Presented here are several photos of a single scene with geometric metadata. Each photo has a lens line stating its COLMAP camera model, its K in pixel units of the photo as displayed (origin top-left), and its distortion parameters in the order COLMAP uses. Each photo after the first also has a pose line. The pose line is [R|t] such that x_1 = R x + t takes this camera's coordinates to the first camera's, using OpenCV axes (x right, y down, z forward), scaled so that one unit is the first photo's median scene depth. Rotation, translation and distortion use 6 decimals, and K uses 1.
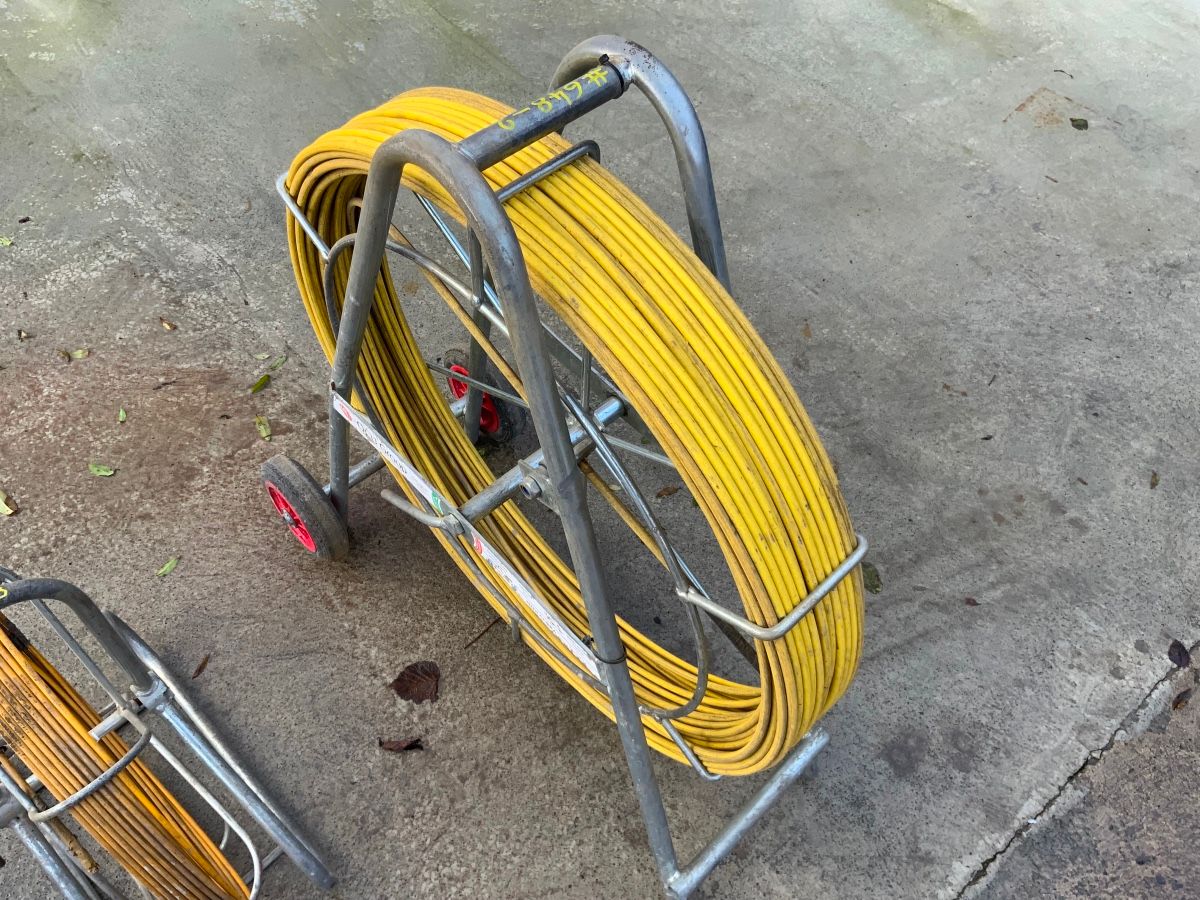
lens RADIAL K [[996.7, 0, 600.8], [0, 996.7, 450.1], [0, 0, 1]] dist [0.076809, -0.154681]
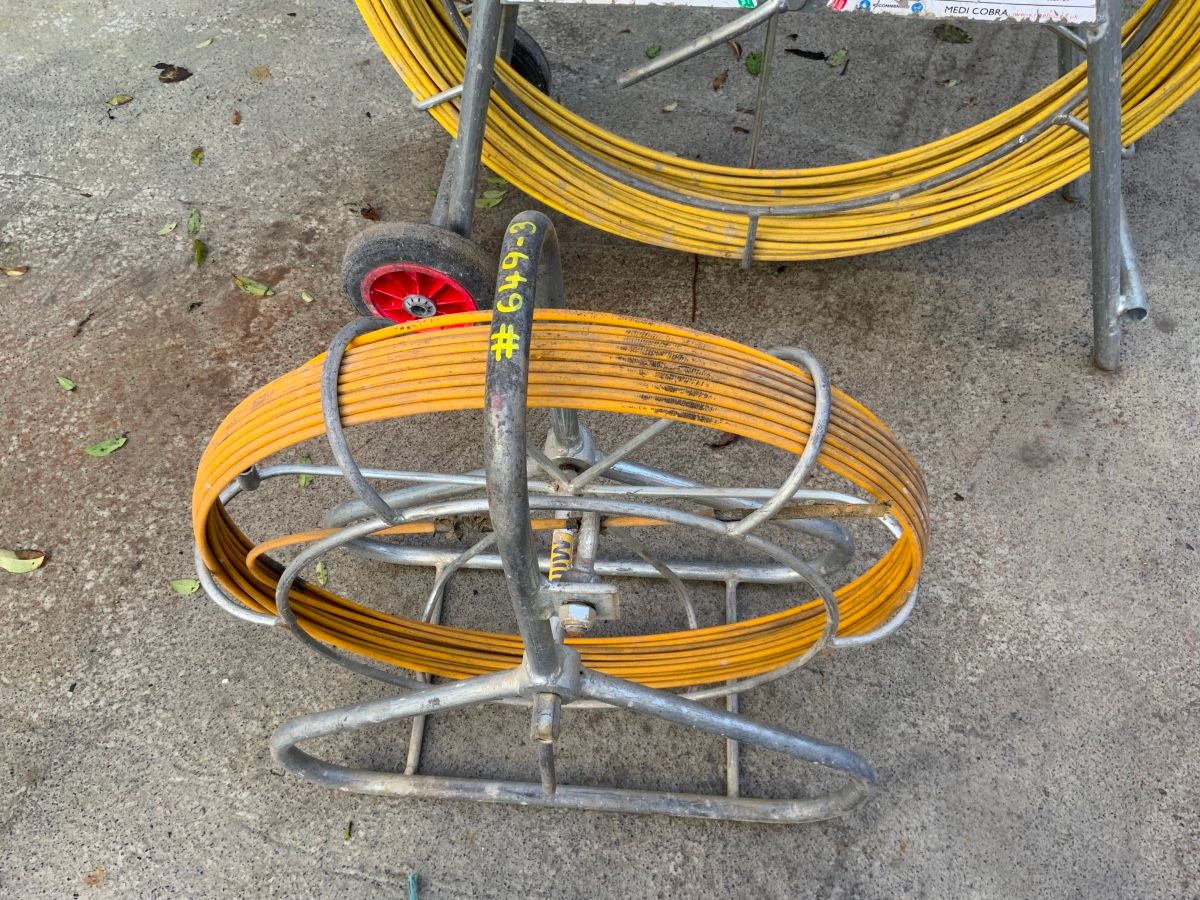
lens RADIAL K [[996.7, 0, 601.6], [0, 996.7, 450.7], [0, 0, 1]] dist [0.076809, -0.154681]
pose [[0.761498, -0.586641, 0.275633, -0.463163], [0.560462, 0.809562, 0.174622, 0.098721], [-0.325582, 0.021508, 0.945269, 0.259168]]
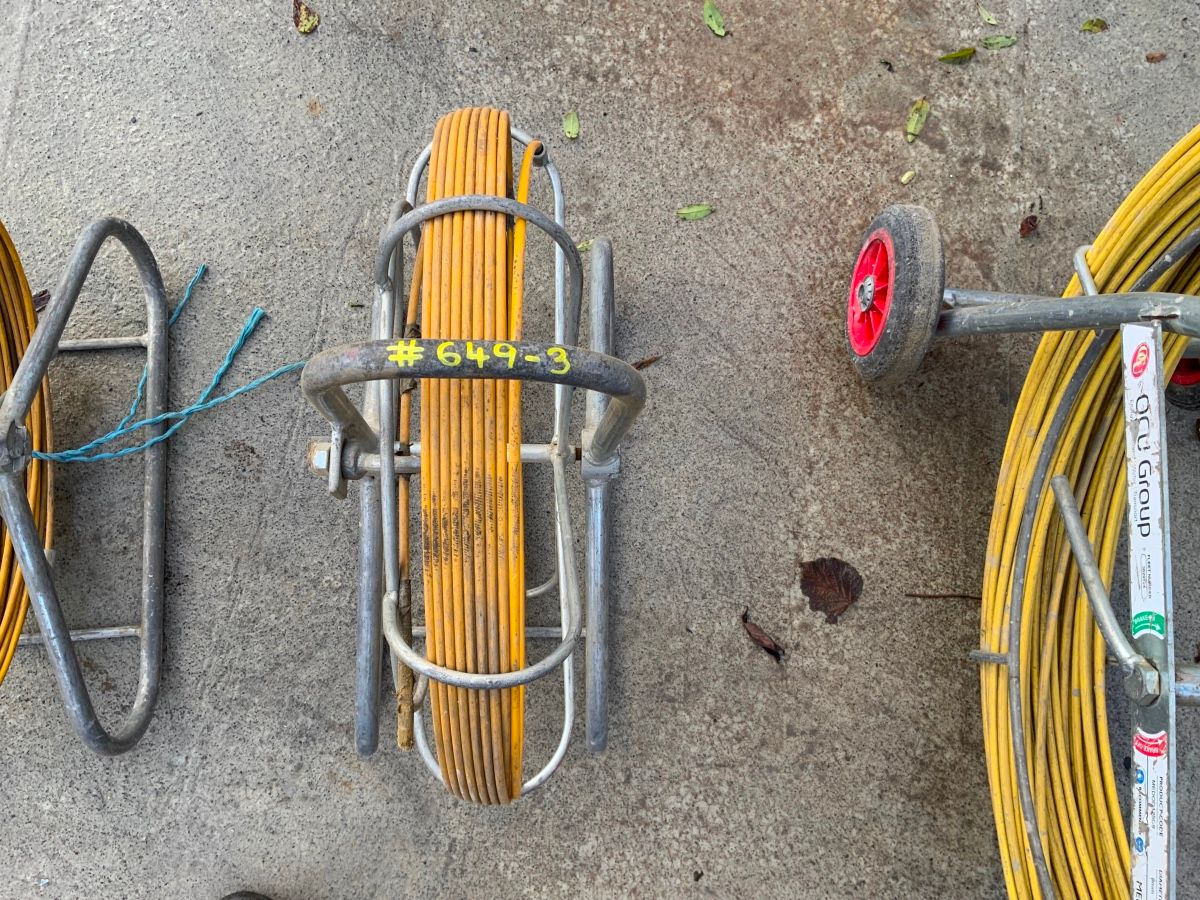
lens RADIAL K [[996.7, 0, 600.5], [0, 996.7, 452.3], [0, 0, 1]] dist [0.076809, -0.154681]
pose [[0.684581, 0.722987, -0.092944, -0.286814], [-0.621529, 0.645564, 0.443788, -0.051288], [0.380854, -0.246042, 0.891299, 0.288017]]
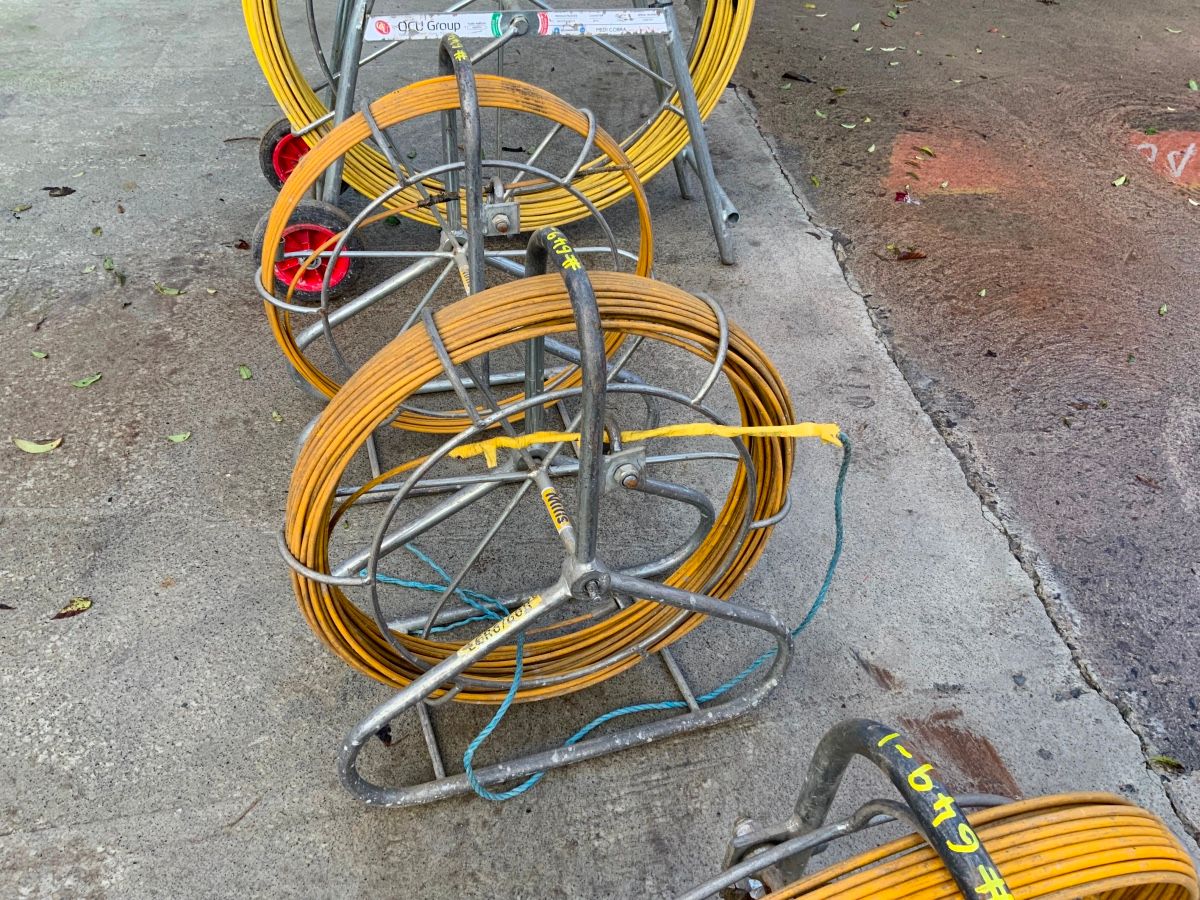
lens RADIAL K [[996.7, 0, 601.4], [0, 996.7, 451.2], [0, 0, 1]] dist [0.076809, -0.154681]
pose [[0.509751, -0.579633, 0.635751, -0.954842], [0.672039, 0.729649, 0.126397, 0.293220], [-0.537139, 0.362819, 0.761475, 0.055099]]
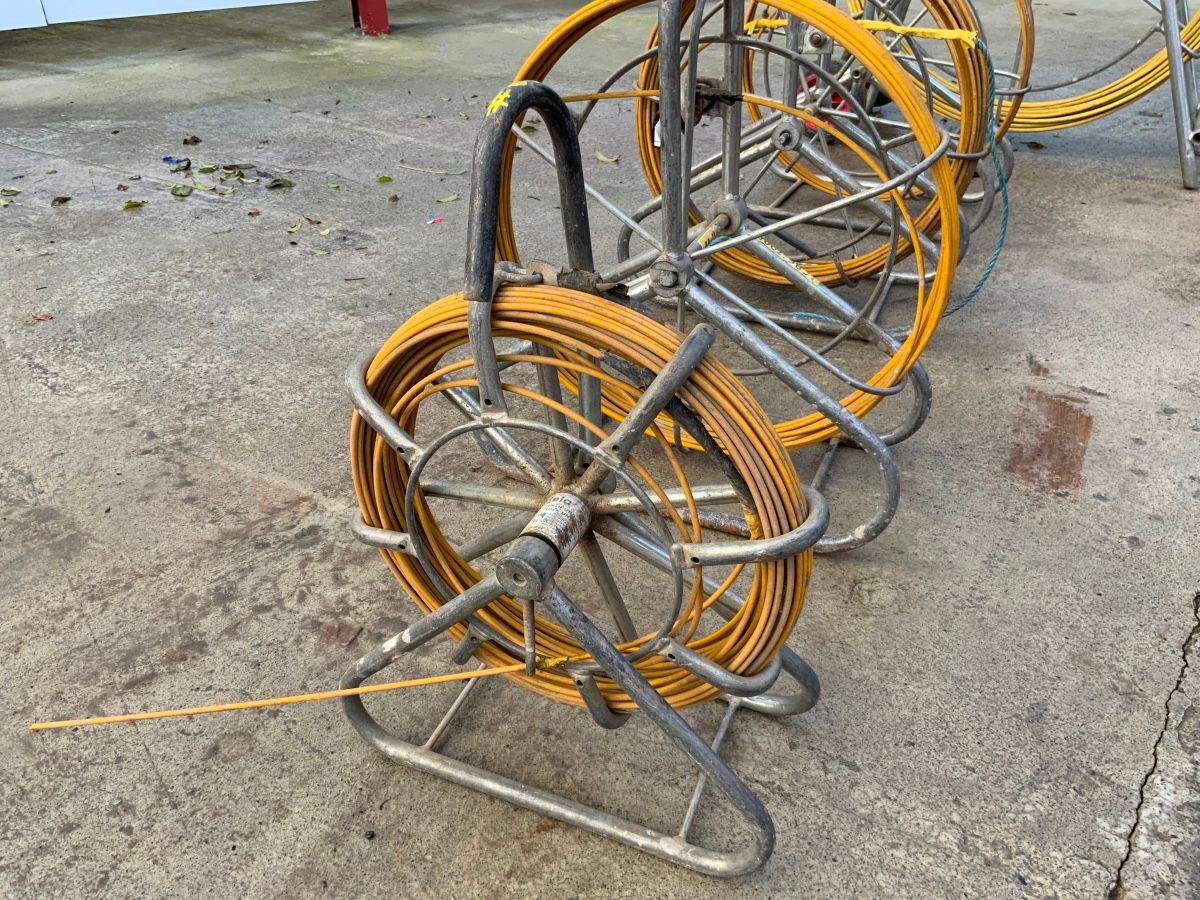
lens RADIAL K [[996.7, 0, 602.3], [0, 996.7, 455.8], [0, 0, 1]] dist [0.076809, -0.154681]
pose [[0.958984, -0.198114, 0.202734, -1.018661], [0.257535, 0.907760, -0.331131, 0.947054], [-0.118432, 0.369761, 0.921548, -0.157696]]
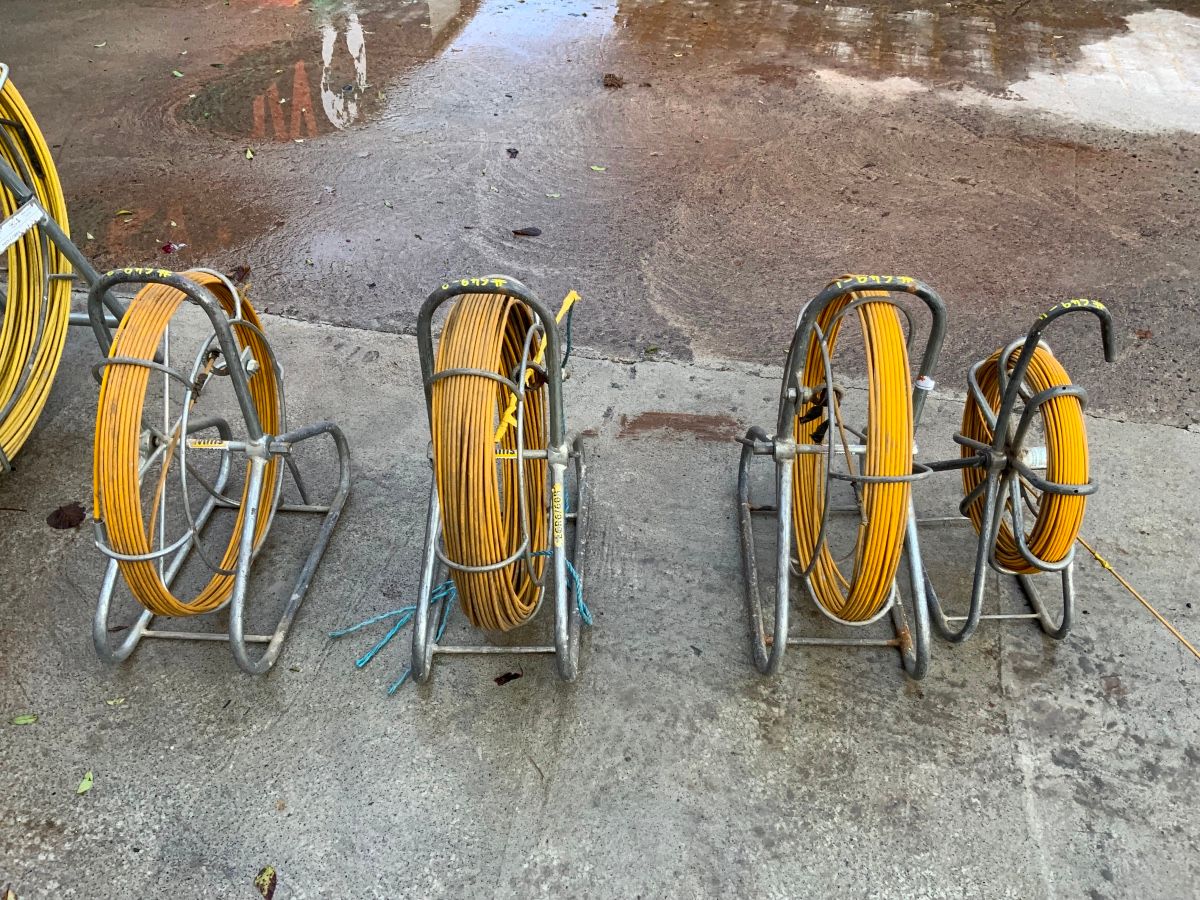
lens RADIAL K [[996.7, 0, 603.3], [0, 996.7, 441.6], [0, 0, 1]] dist [0.076809, -0.154681]
pose [[-0.626517, -0.532355, 0.569276, -1.192082], [0.616121, 0.109066, 0.780064, -0.321499], [-0.477360, 0.839466, 0.259664, 0.271611]]
